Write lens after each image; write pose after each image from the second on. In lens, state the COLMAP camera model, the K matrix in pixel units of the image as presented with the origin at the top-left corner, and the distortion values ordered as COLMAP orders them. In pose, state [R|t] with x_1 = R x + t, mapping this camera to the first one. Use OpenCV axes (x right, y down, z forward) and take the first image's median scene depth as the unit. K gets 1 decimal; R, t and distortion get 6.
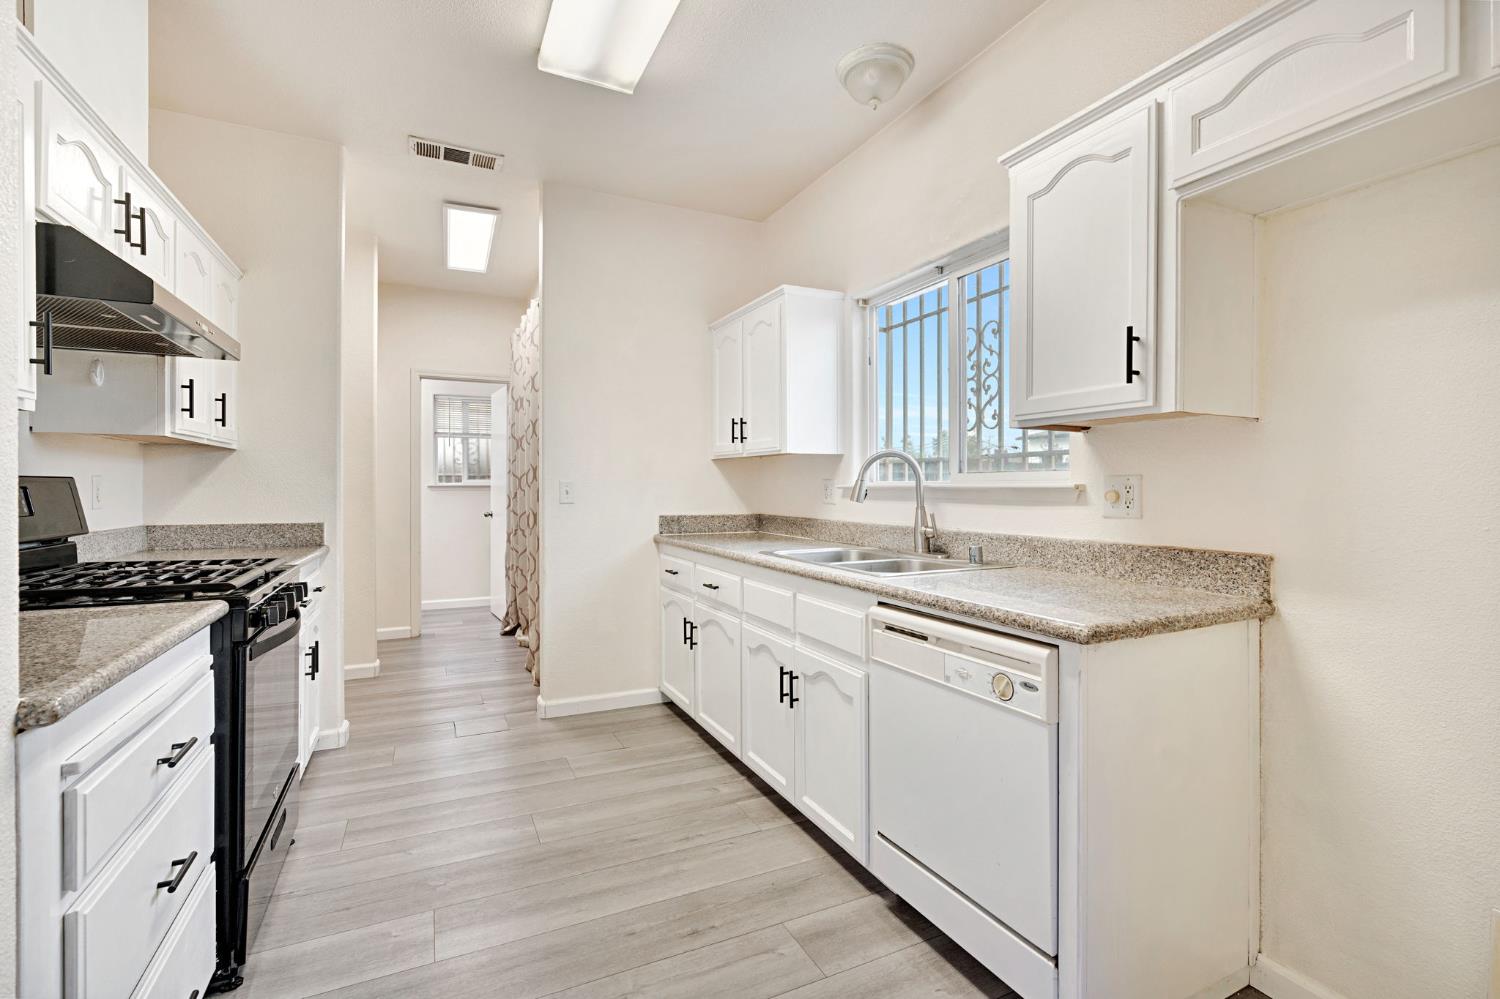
lens RADIAL K [[679.3, 0, 741.6], [0, 679.3, 491.8], [0, 0, 1]] dist [-0.001884, 0.000122]
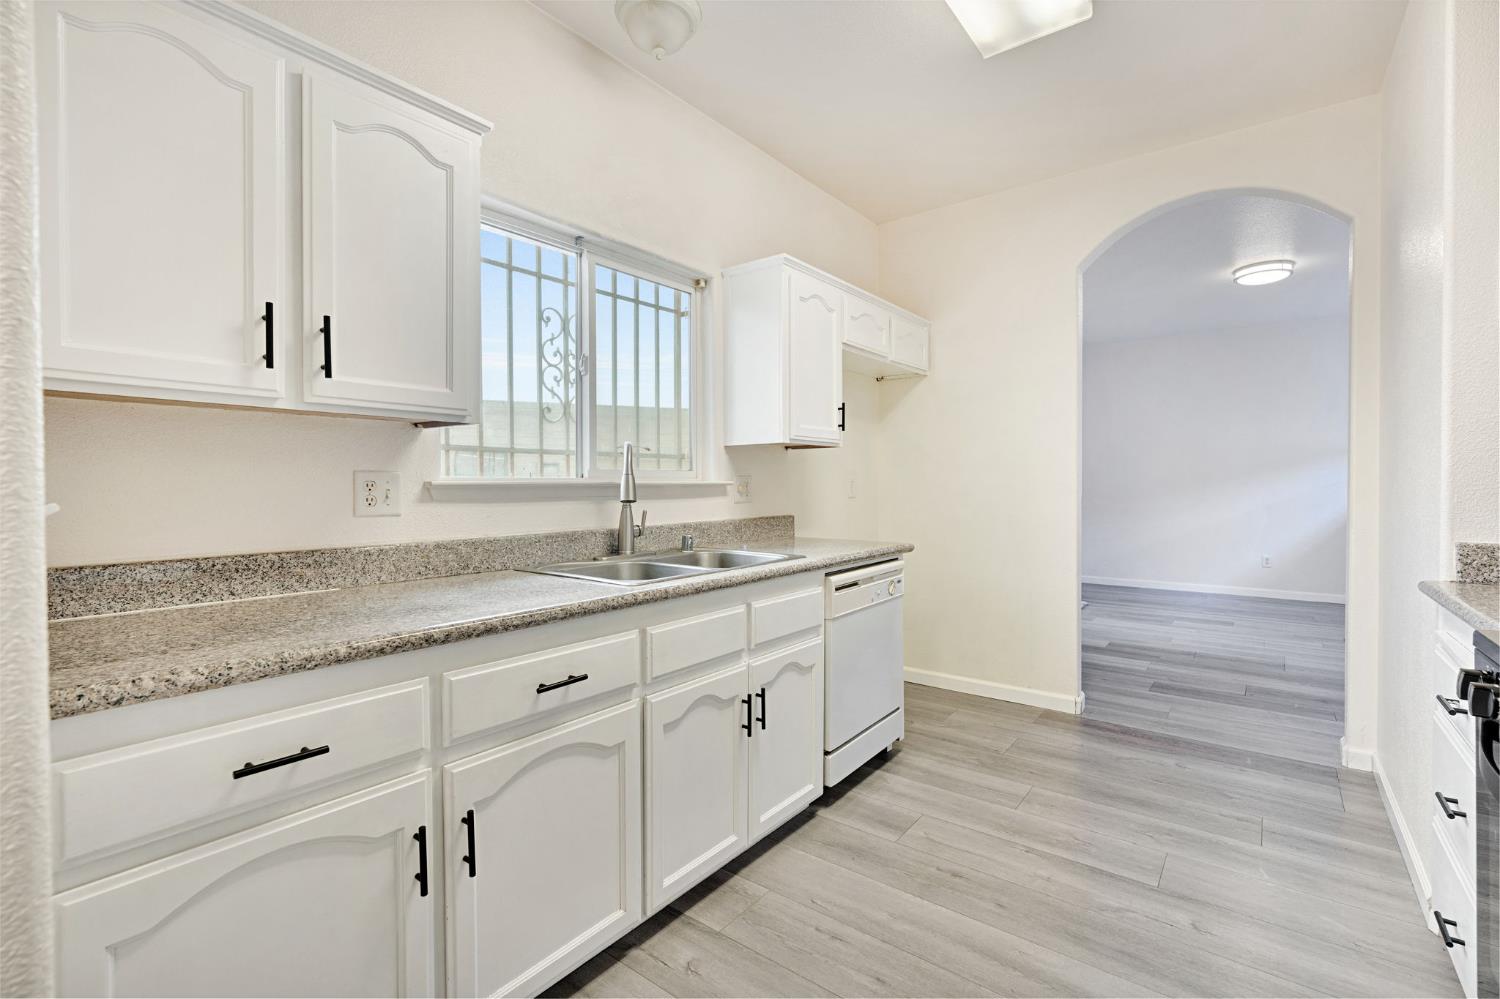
lens RADIAL K [[672.4, 0, 753.8], [0, 672.4, 496.0], [0, 0, 1]] dist [-0.001905, 0.000644]
pose [[-0.462723, -0.014306, 0.886388, -0.695259], [0.010790, 0.999705, 0.021768, -0.009232], [-0.886437, 0.019636, -0.462432, 1.397472]]
